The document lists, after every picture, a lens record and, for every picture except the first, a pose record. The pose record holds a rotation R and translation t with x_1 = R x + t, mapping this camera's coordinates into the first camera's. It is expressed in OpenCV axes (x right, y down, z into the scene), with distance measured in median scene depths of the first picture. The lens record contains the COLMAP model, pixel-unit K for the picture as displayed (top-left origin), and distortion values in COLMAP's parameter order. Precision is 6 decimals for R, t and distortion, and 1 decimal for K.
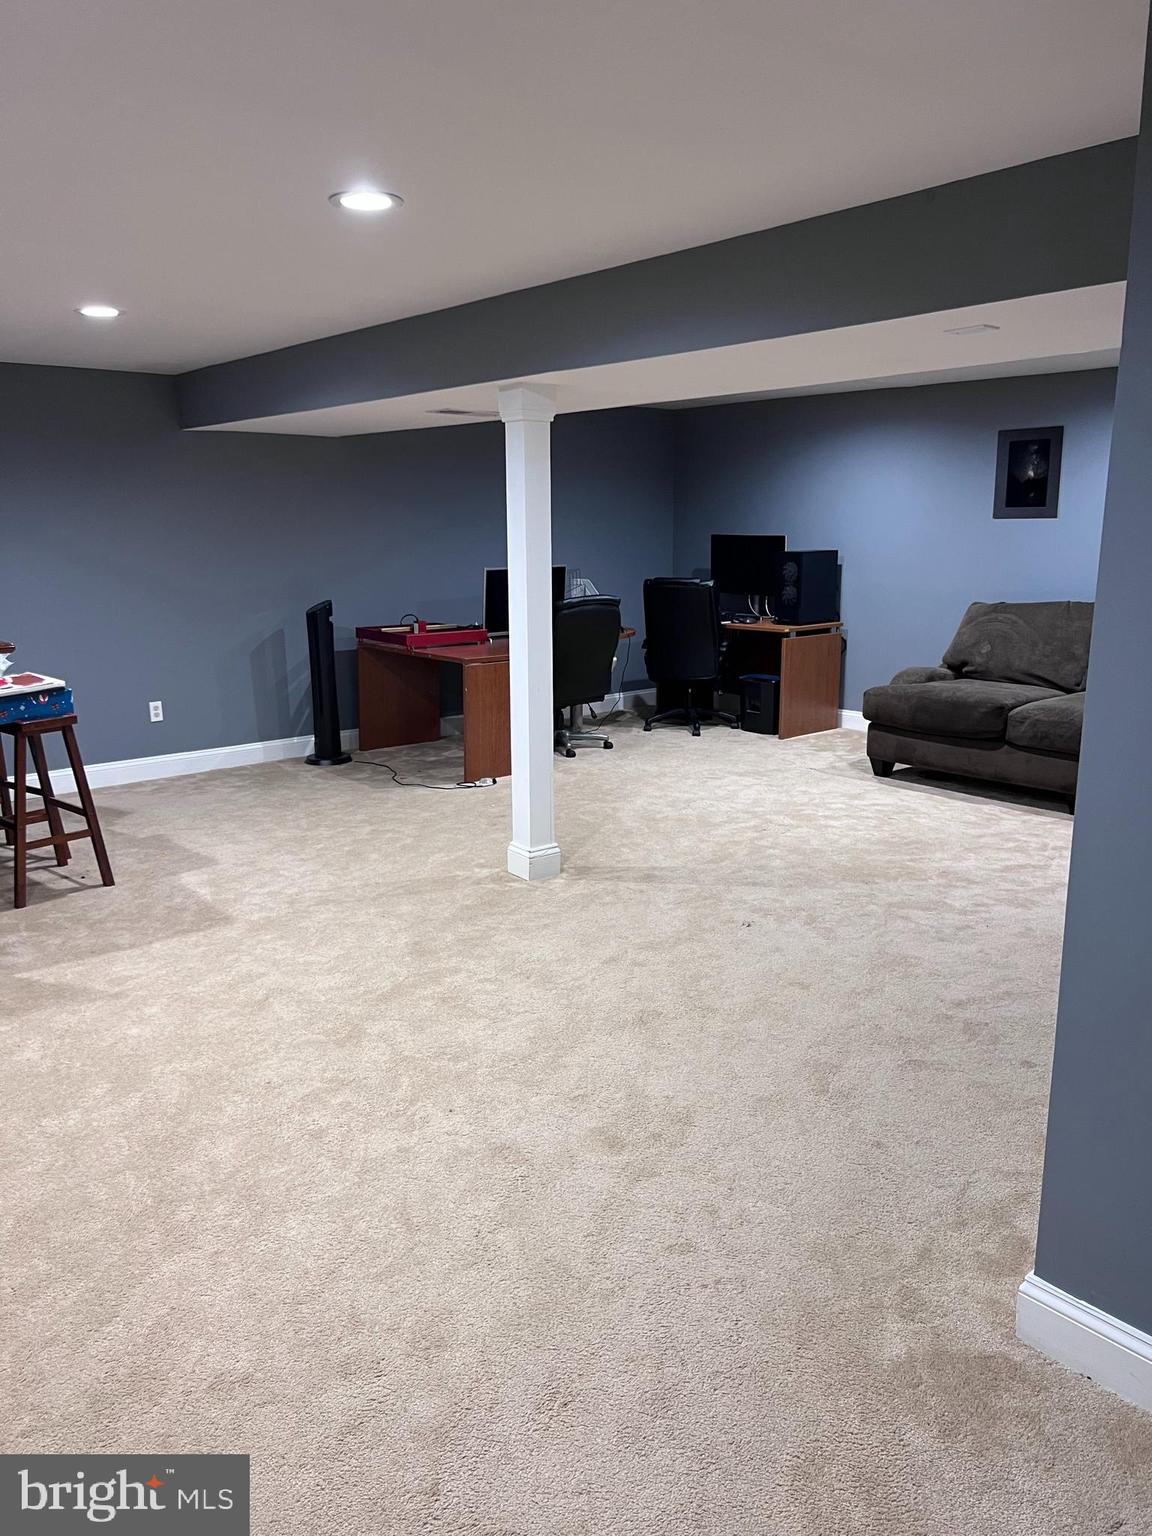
lens RADIAL K [[1150.3, 0, 574.6], [0, 1150.3, 769.3], [0, 0, 1]] dist [0.048452, -0.062776]
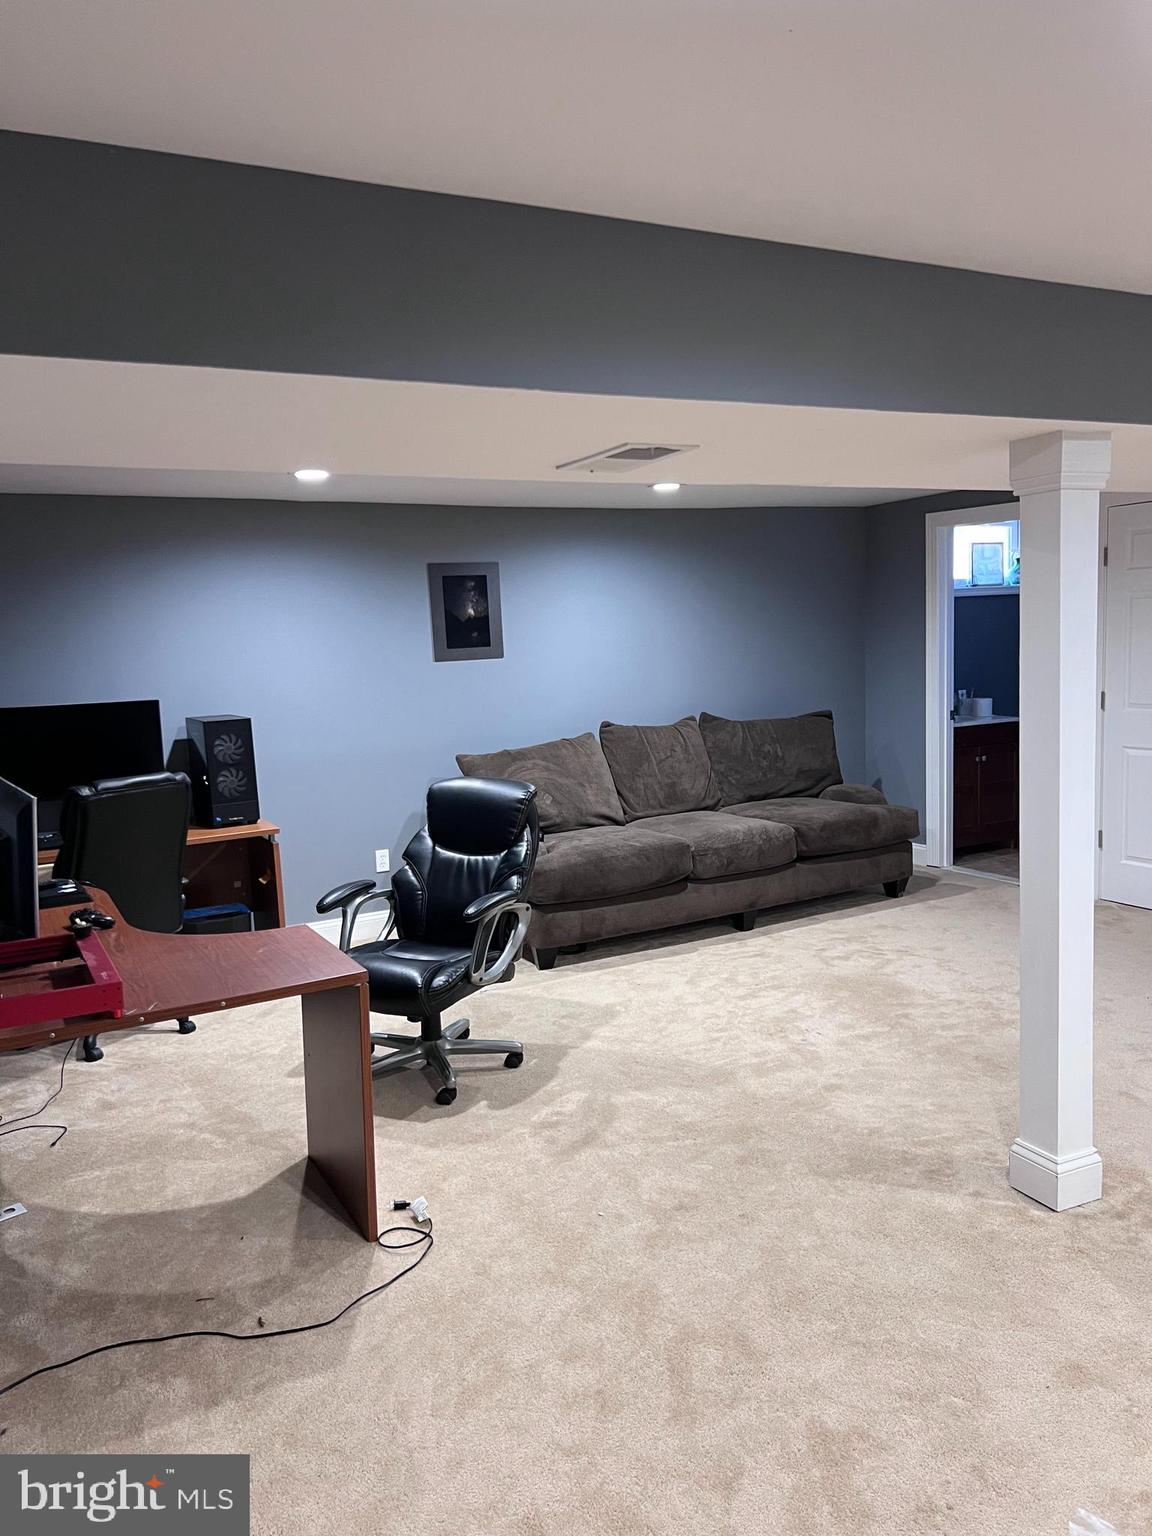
lens RADIAL K [[1150.3, 0, 572.8], [0, 1150.3, 765.6], [0, 0, 1]] dist [0.048452, -0.062776]
pose [[0.218465, -0.112366, 0.969354, -0.482734], [0.256603, 0.965005, 0.054031, -0.165905], [-0.941503, 0.236936, 0.239654, 0.732937]]
